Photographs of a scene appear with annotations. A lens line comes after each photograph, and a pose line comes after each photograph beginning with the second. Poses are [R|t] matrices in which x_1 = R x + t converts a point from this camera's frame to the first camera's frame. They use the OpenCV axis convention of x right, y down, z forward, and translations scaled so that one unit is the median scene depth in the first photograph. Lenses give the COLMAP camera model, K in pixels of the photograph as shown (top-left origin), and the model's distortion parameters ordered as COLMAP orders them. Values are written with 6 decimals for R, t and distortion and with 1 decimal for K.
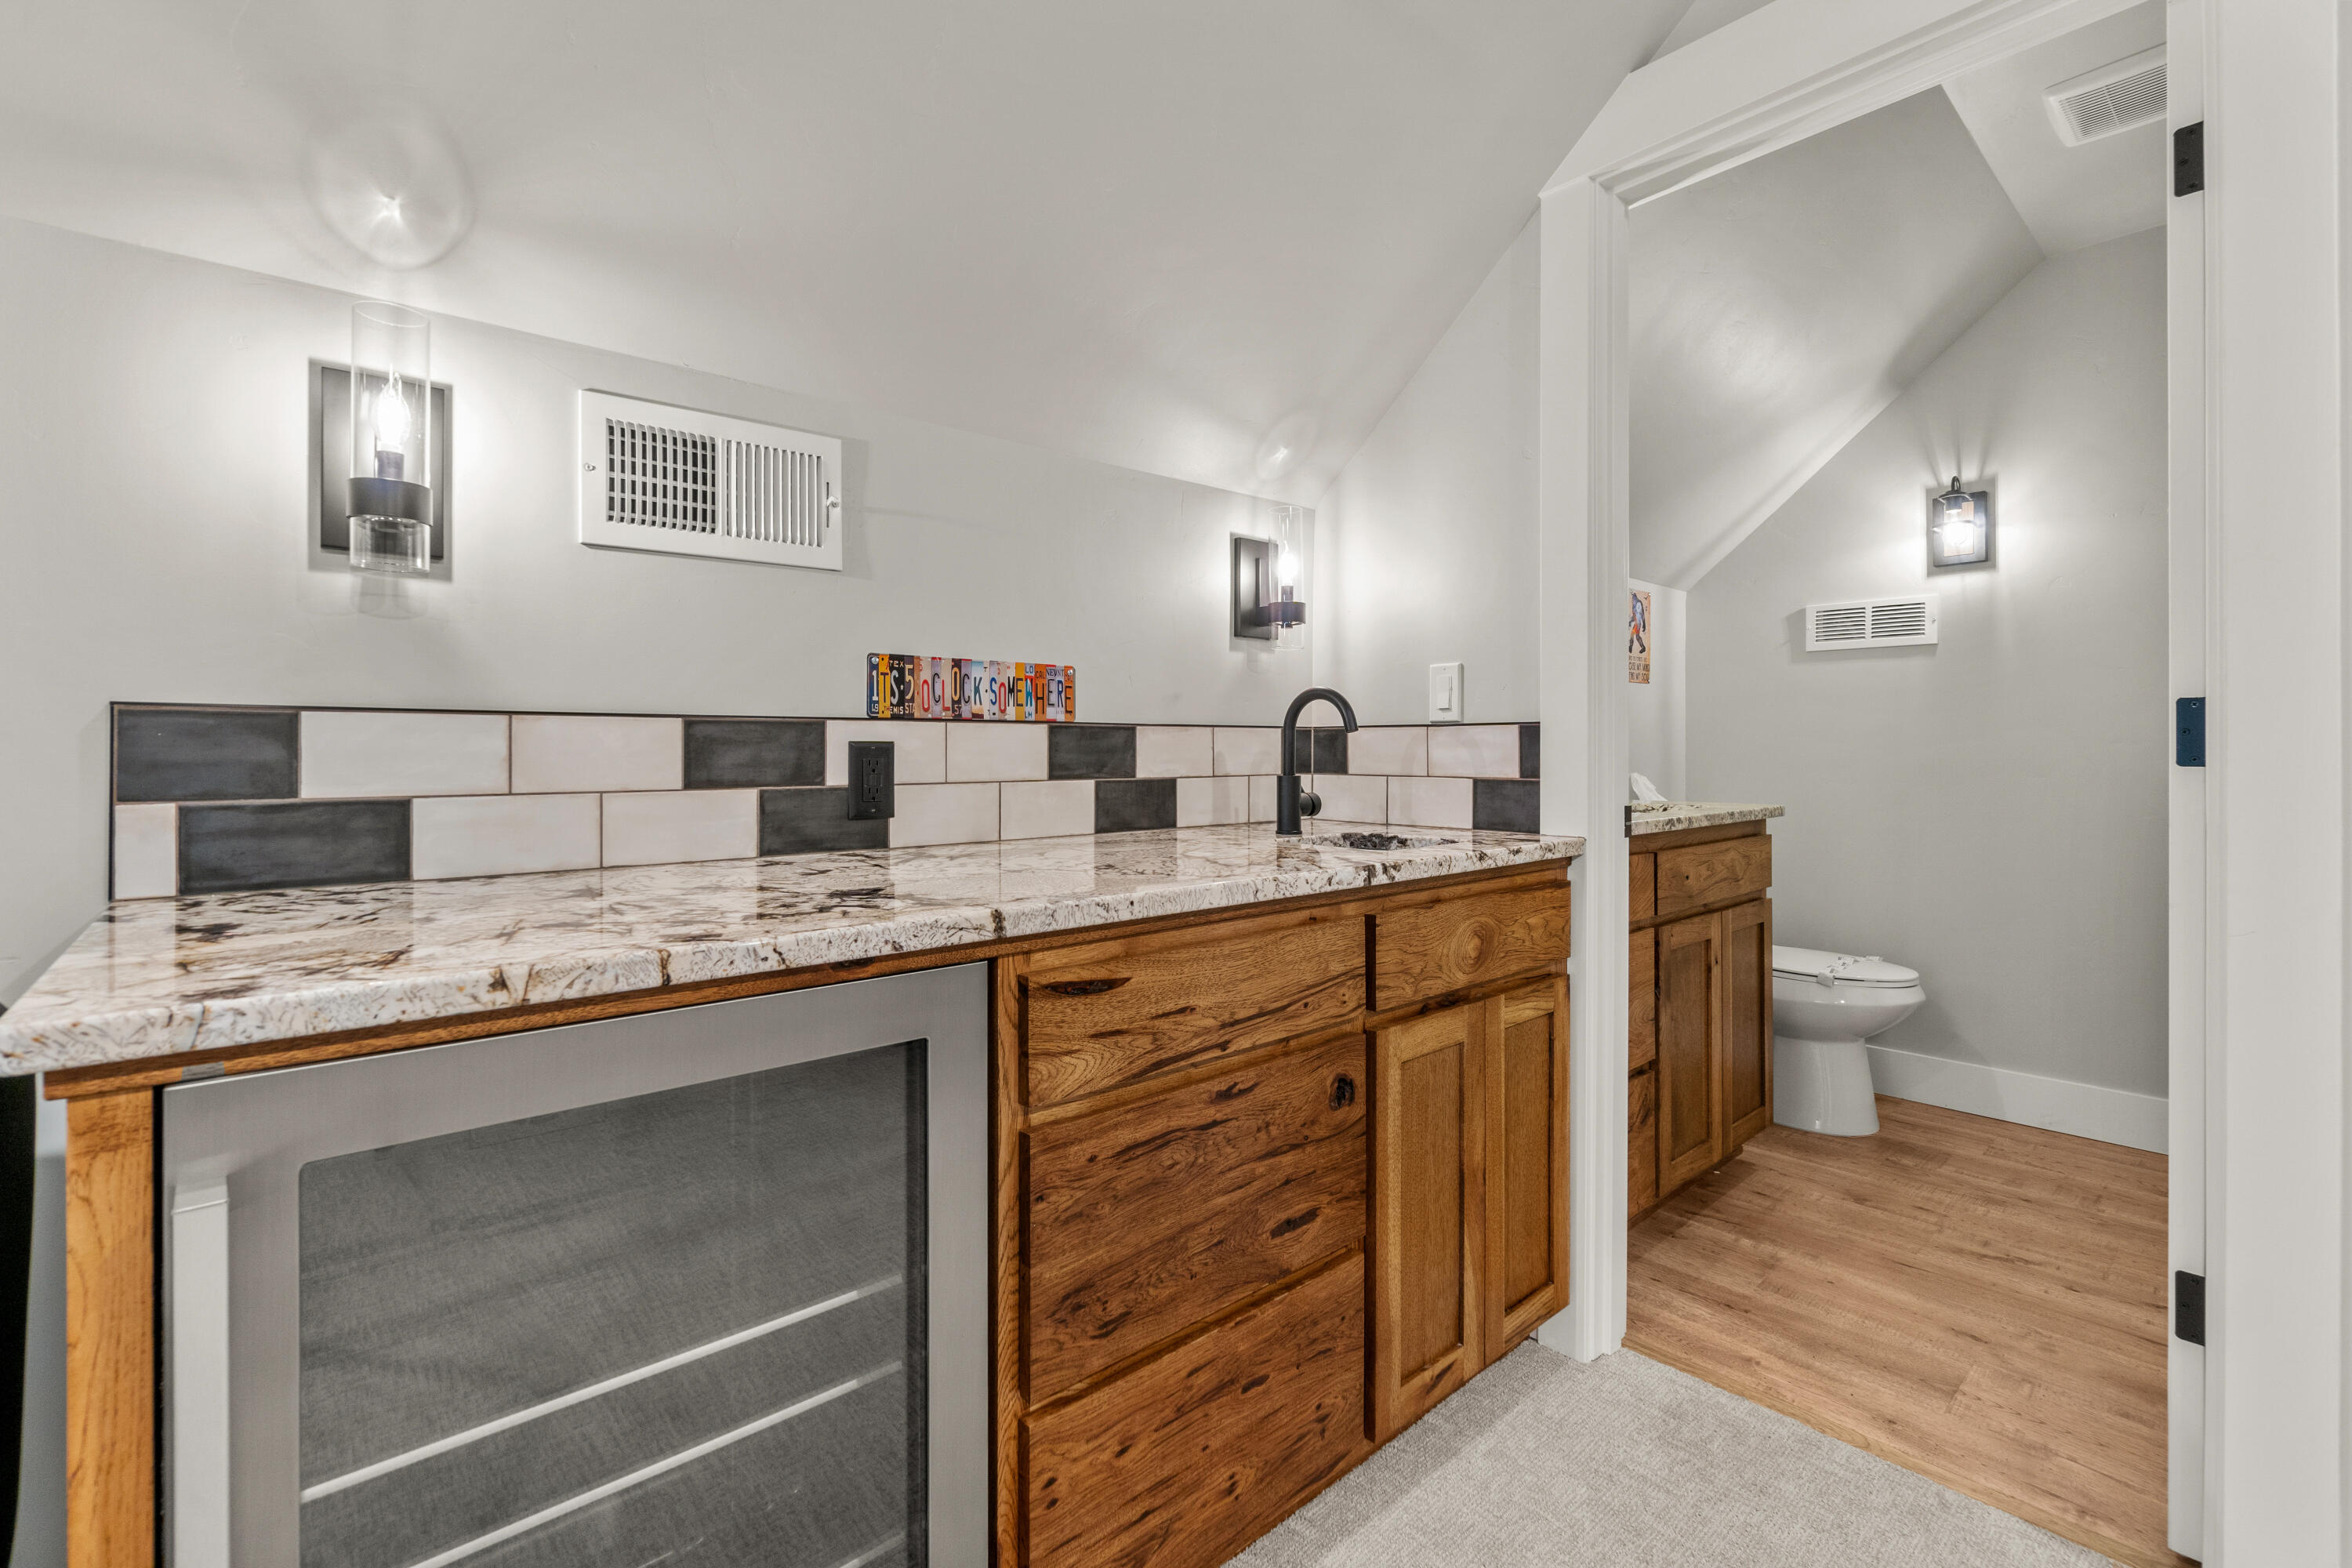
lens RADIAL K [[1023.4, 0, 1178.0], [0, 1023.4, 761.0], [0, 0, 1]] dist [-0.005459, -0.000440]
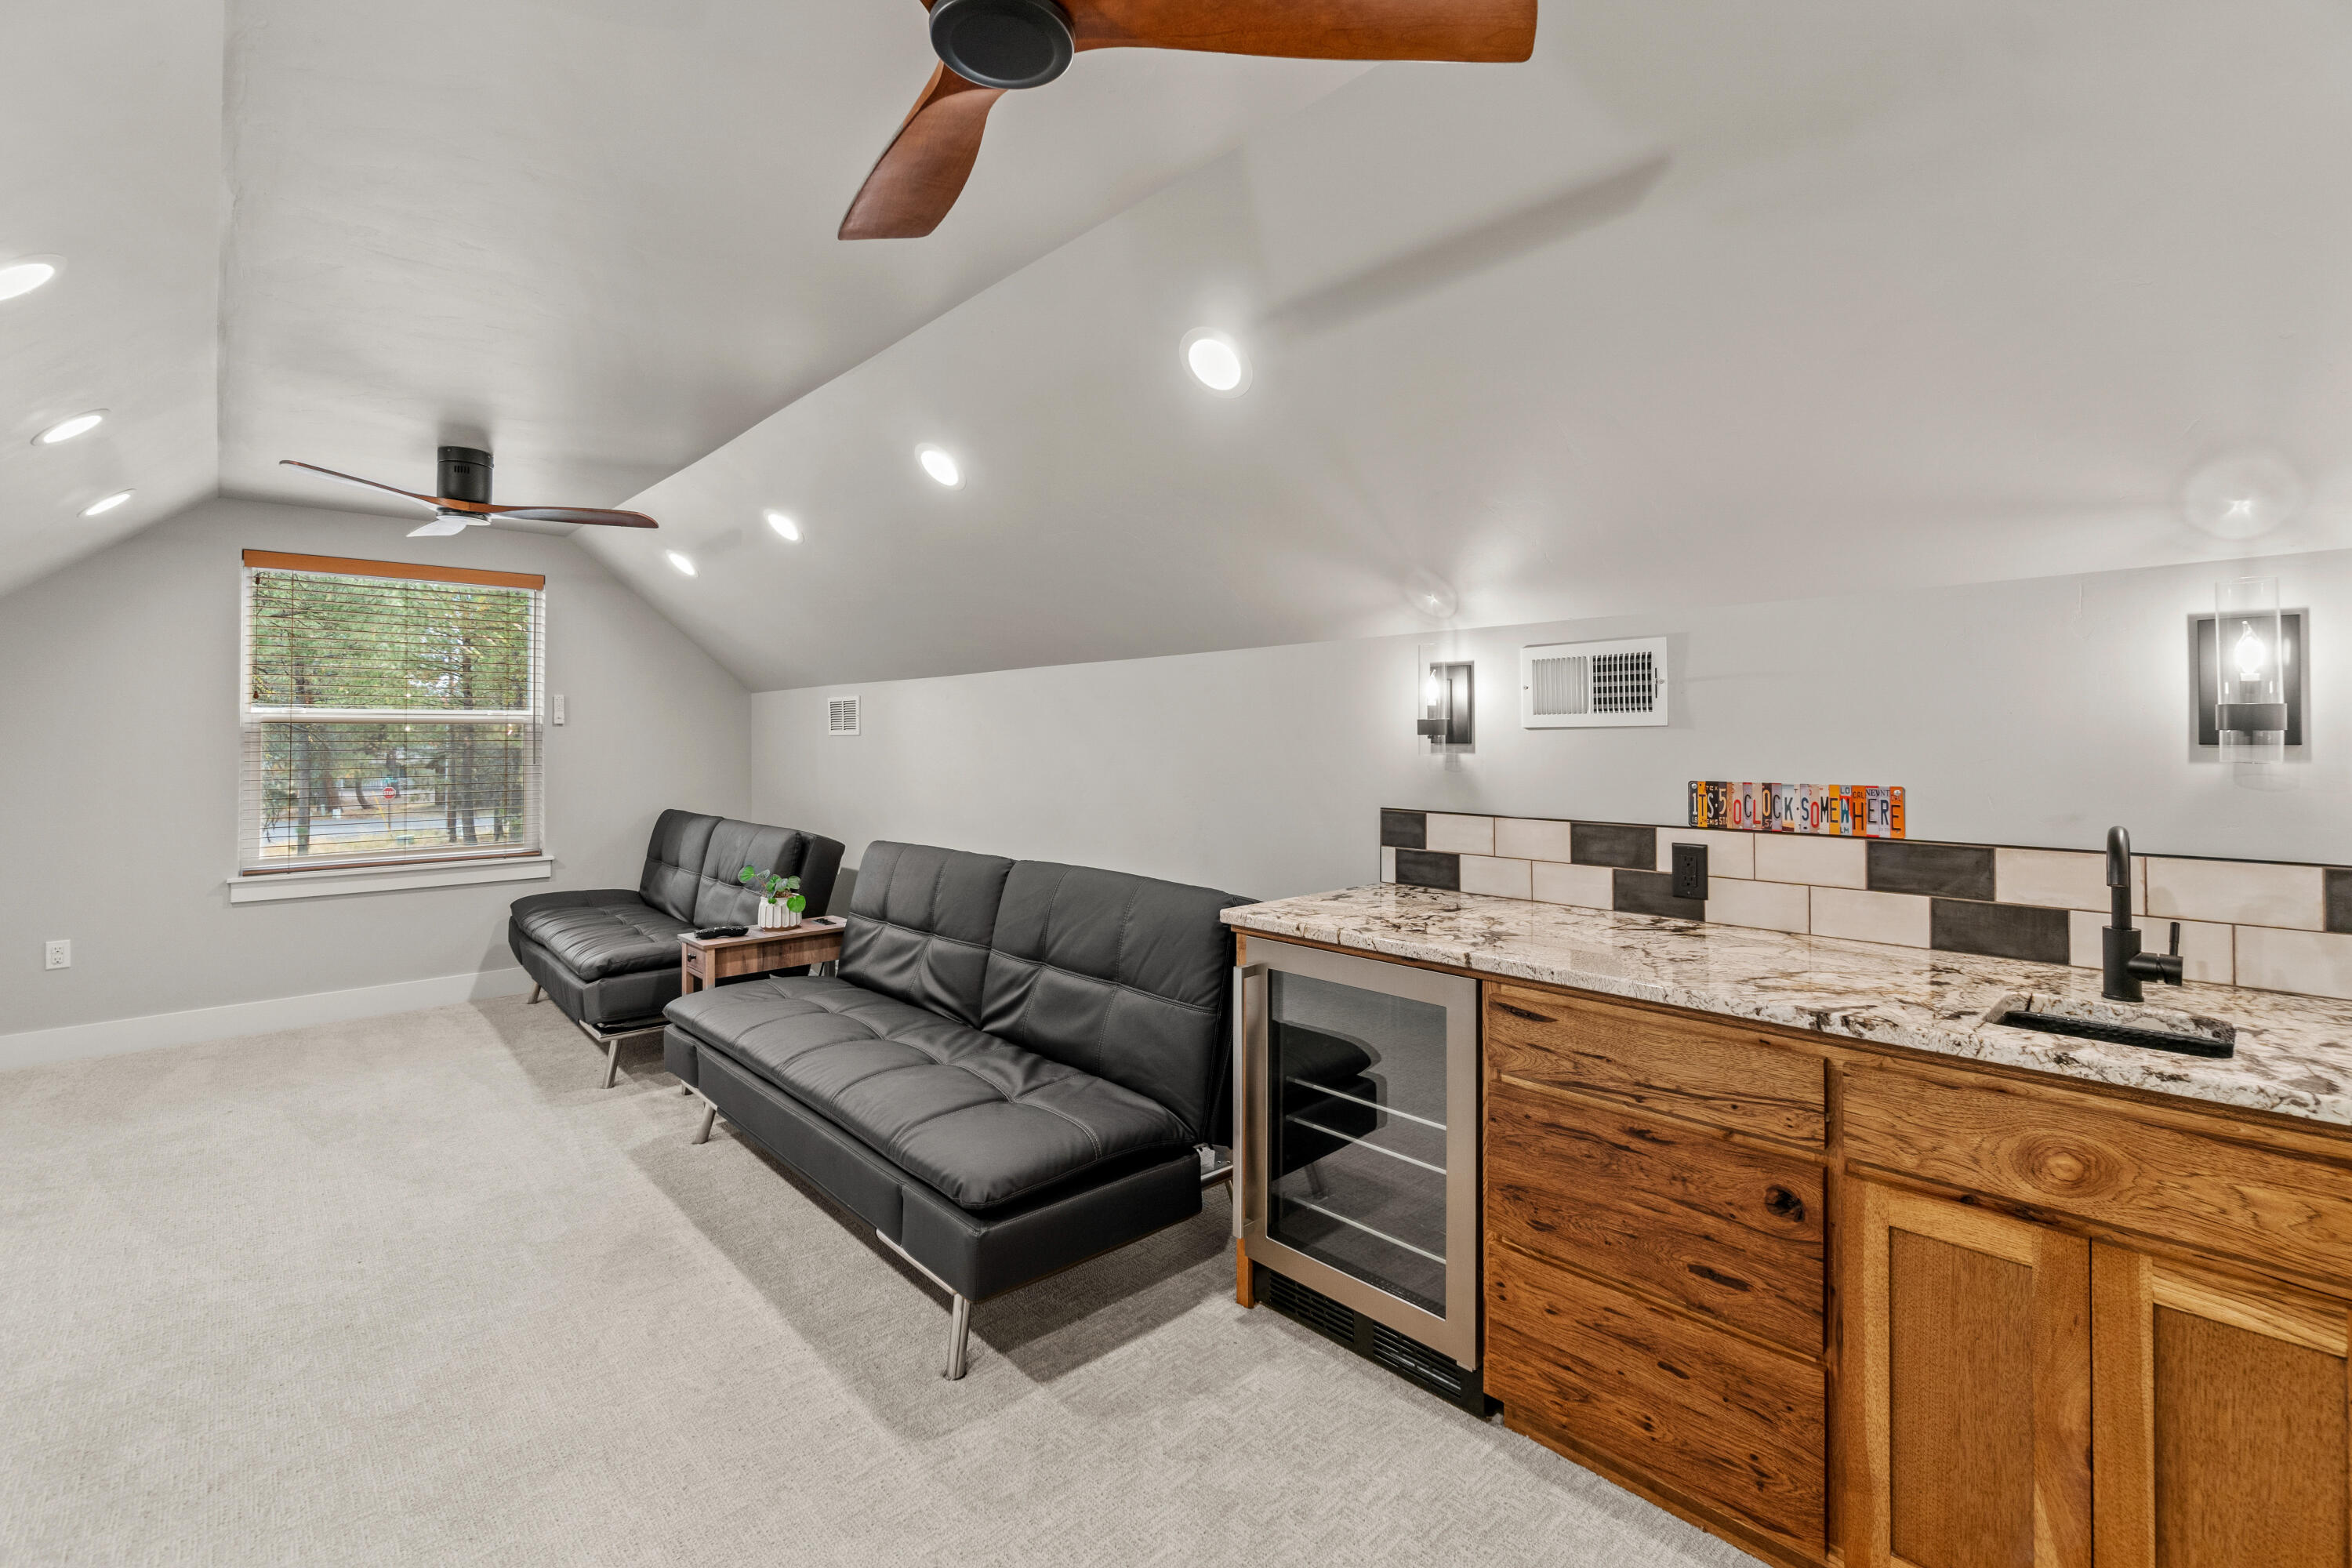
lens RADIAL K [[1023.4, 0, 1179.8], [0, 1023.4, 760.4], [0, 0, 1]] dist [-0.005459, -0.000440]
pose [[0.036935, 0.022367, -0.999067, 1.059081], [-0.009970, 0.999708, 0.022013, -0.155071], [0.999268, 0.009148, 0.037147, 0.244099]]
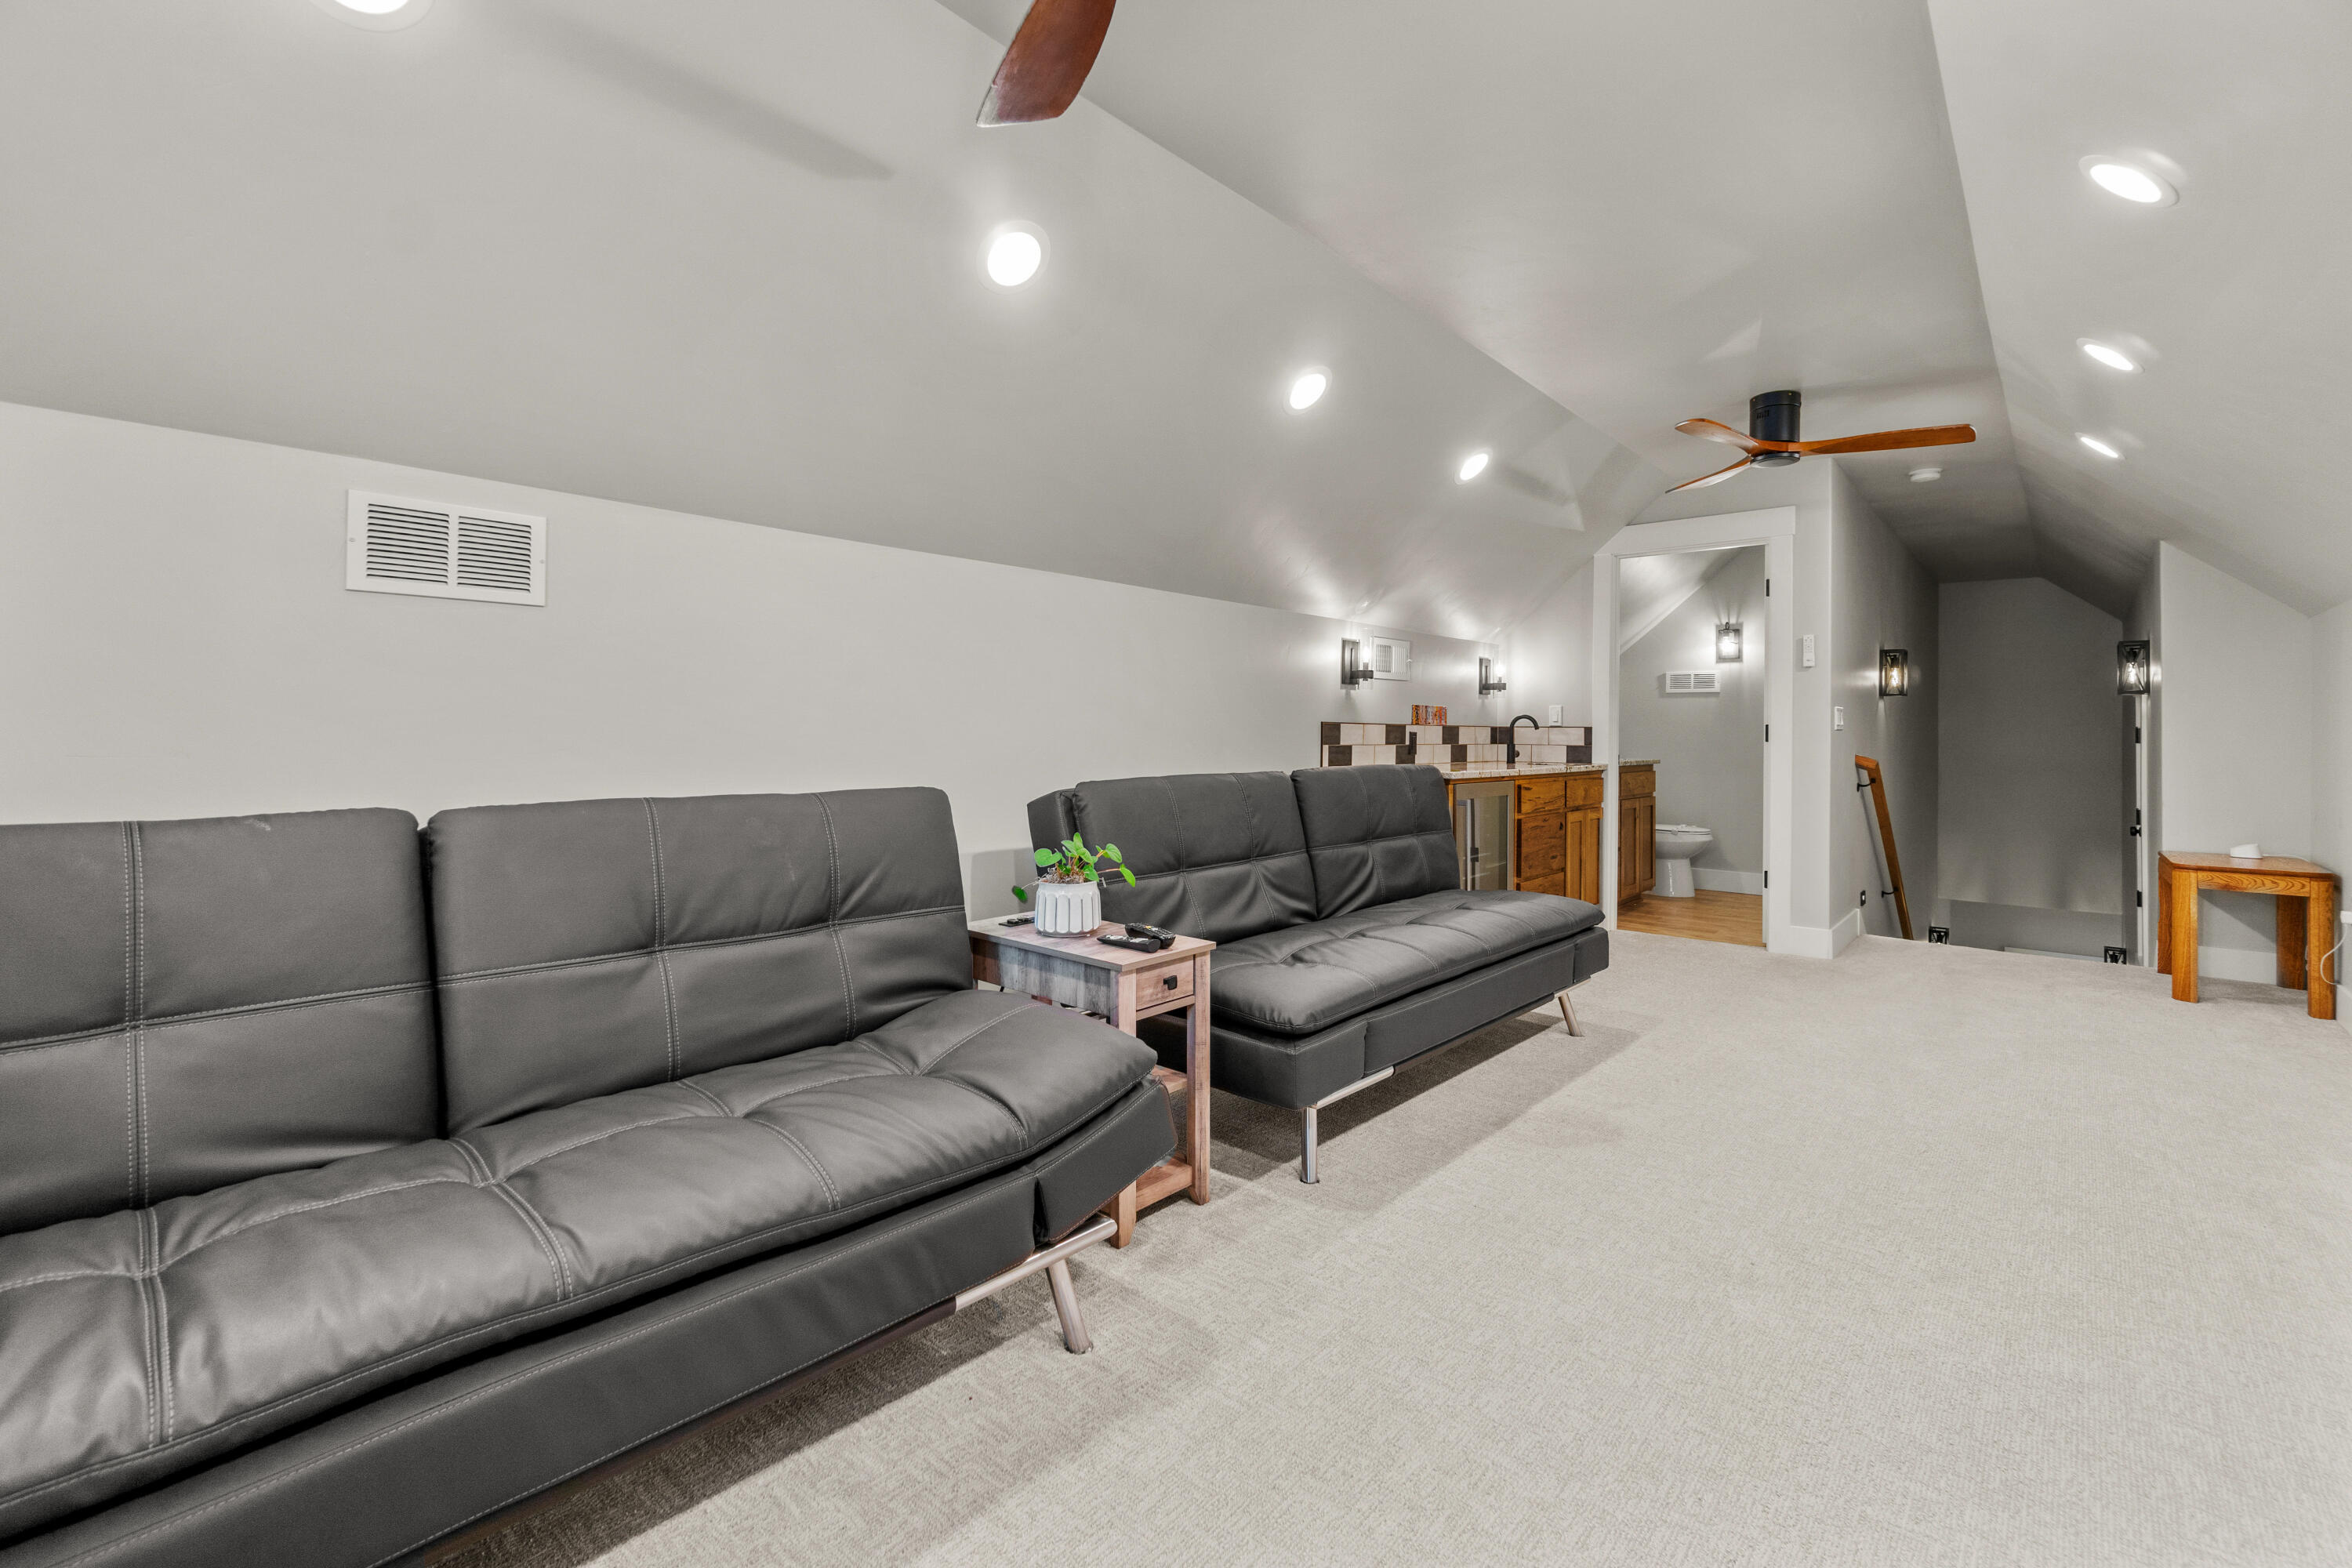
lens RADIAL K [[1023.4, 0, 1162.1], [0, 1023.4, 736.7], [0, 0, 1]] dist [-0.005459, -0.000440]
pose [[0.993044, 0.011882, 0.117141, -1.480287], [-0.011422, 0.999924, -0.004597, 0.022541], [-0.117187, 0.003227, 0.993105, -2.182902]]
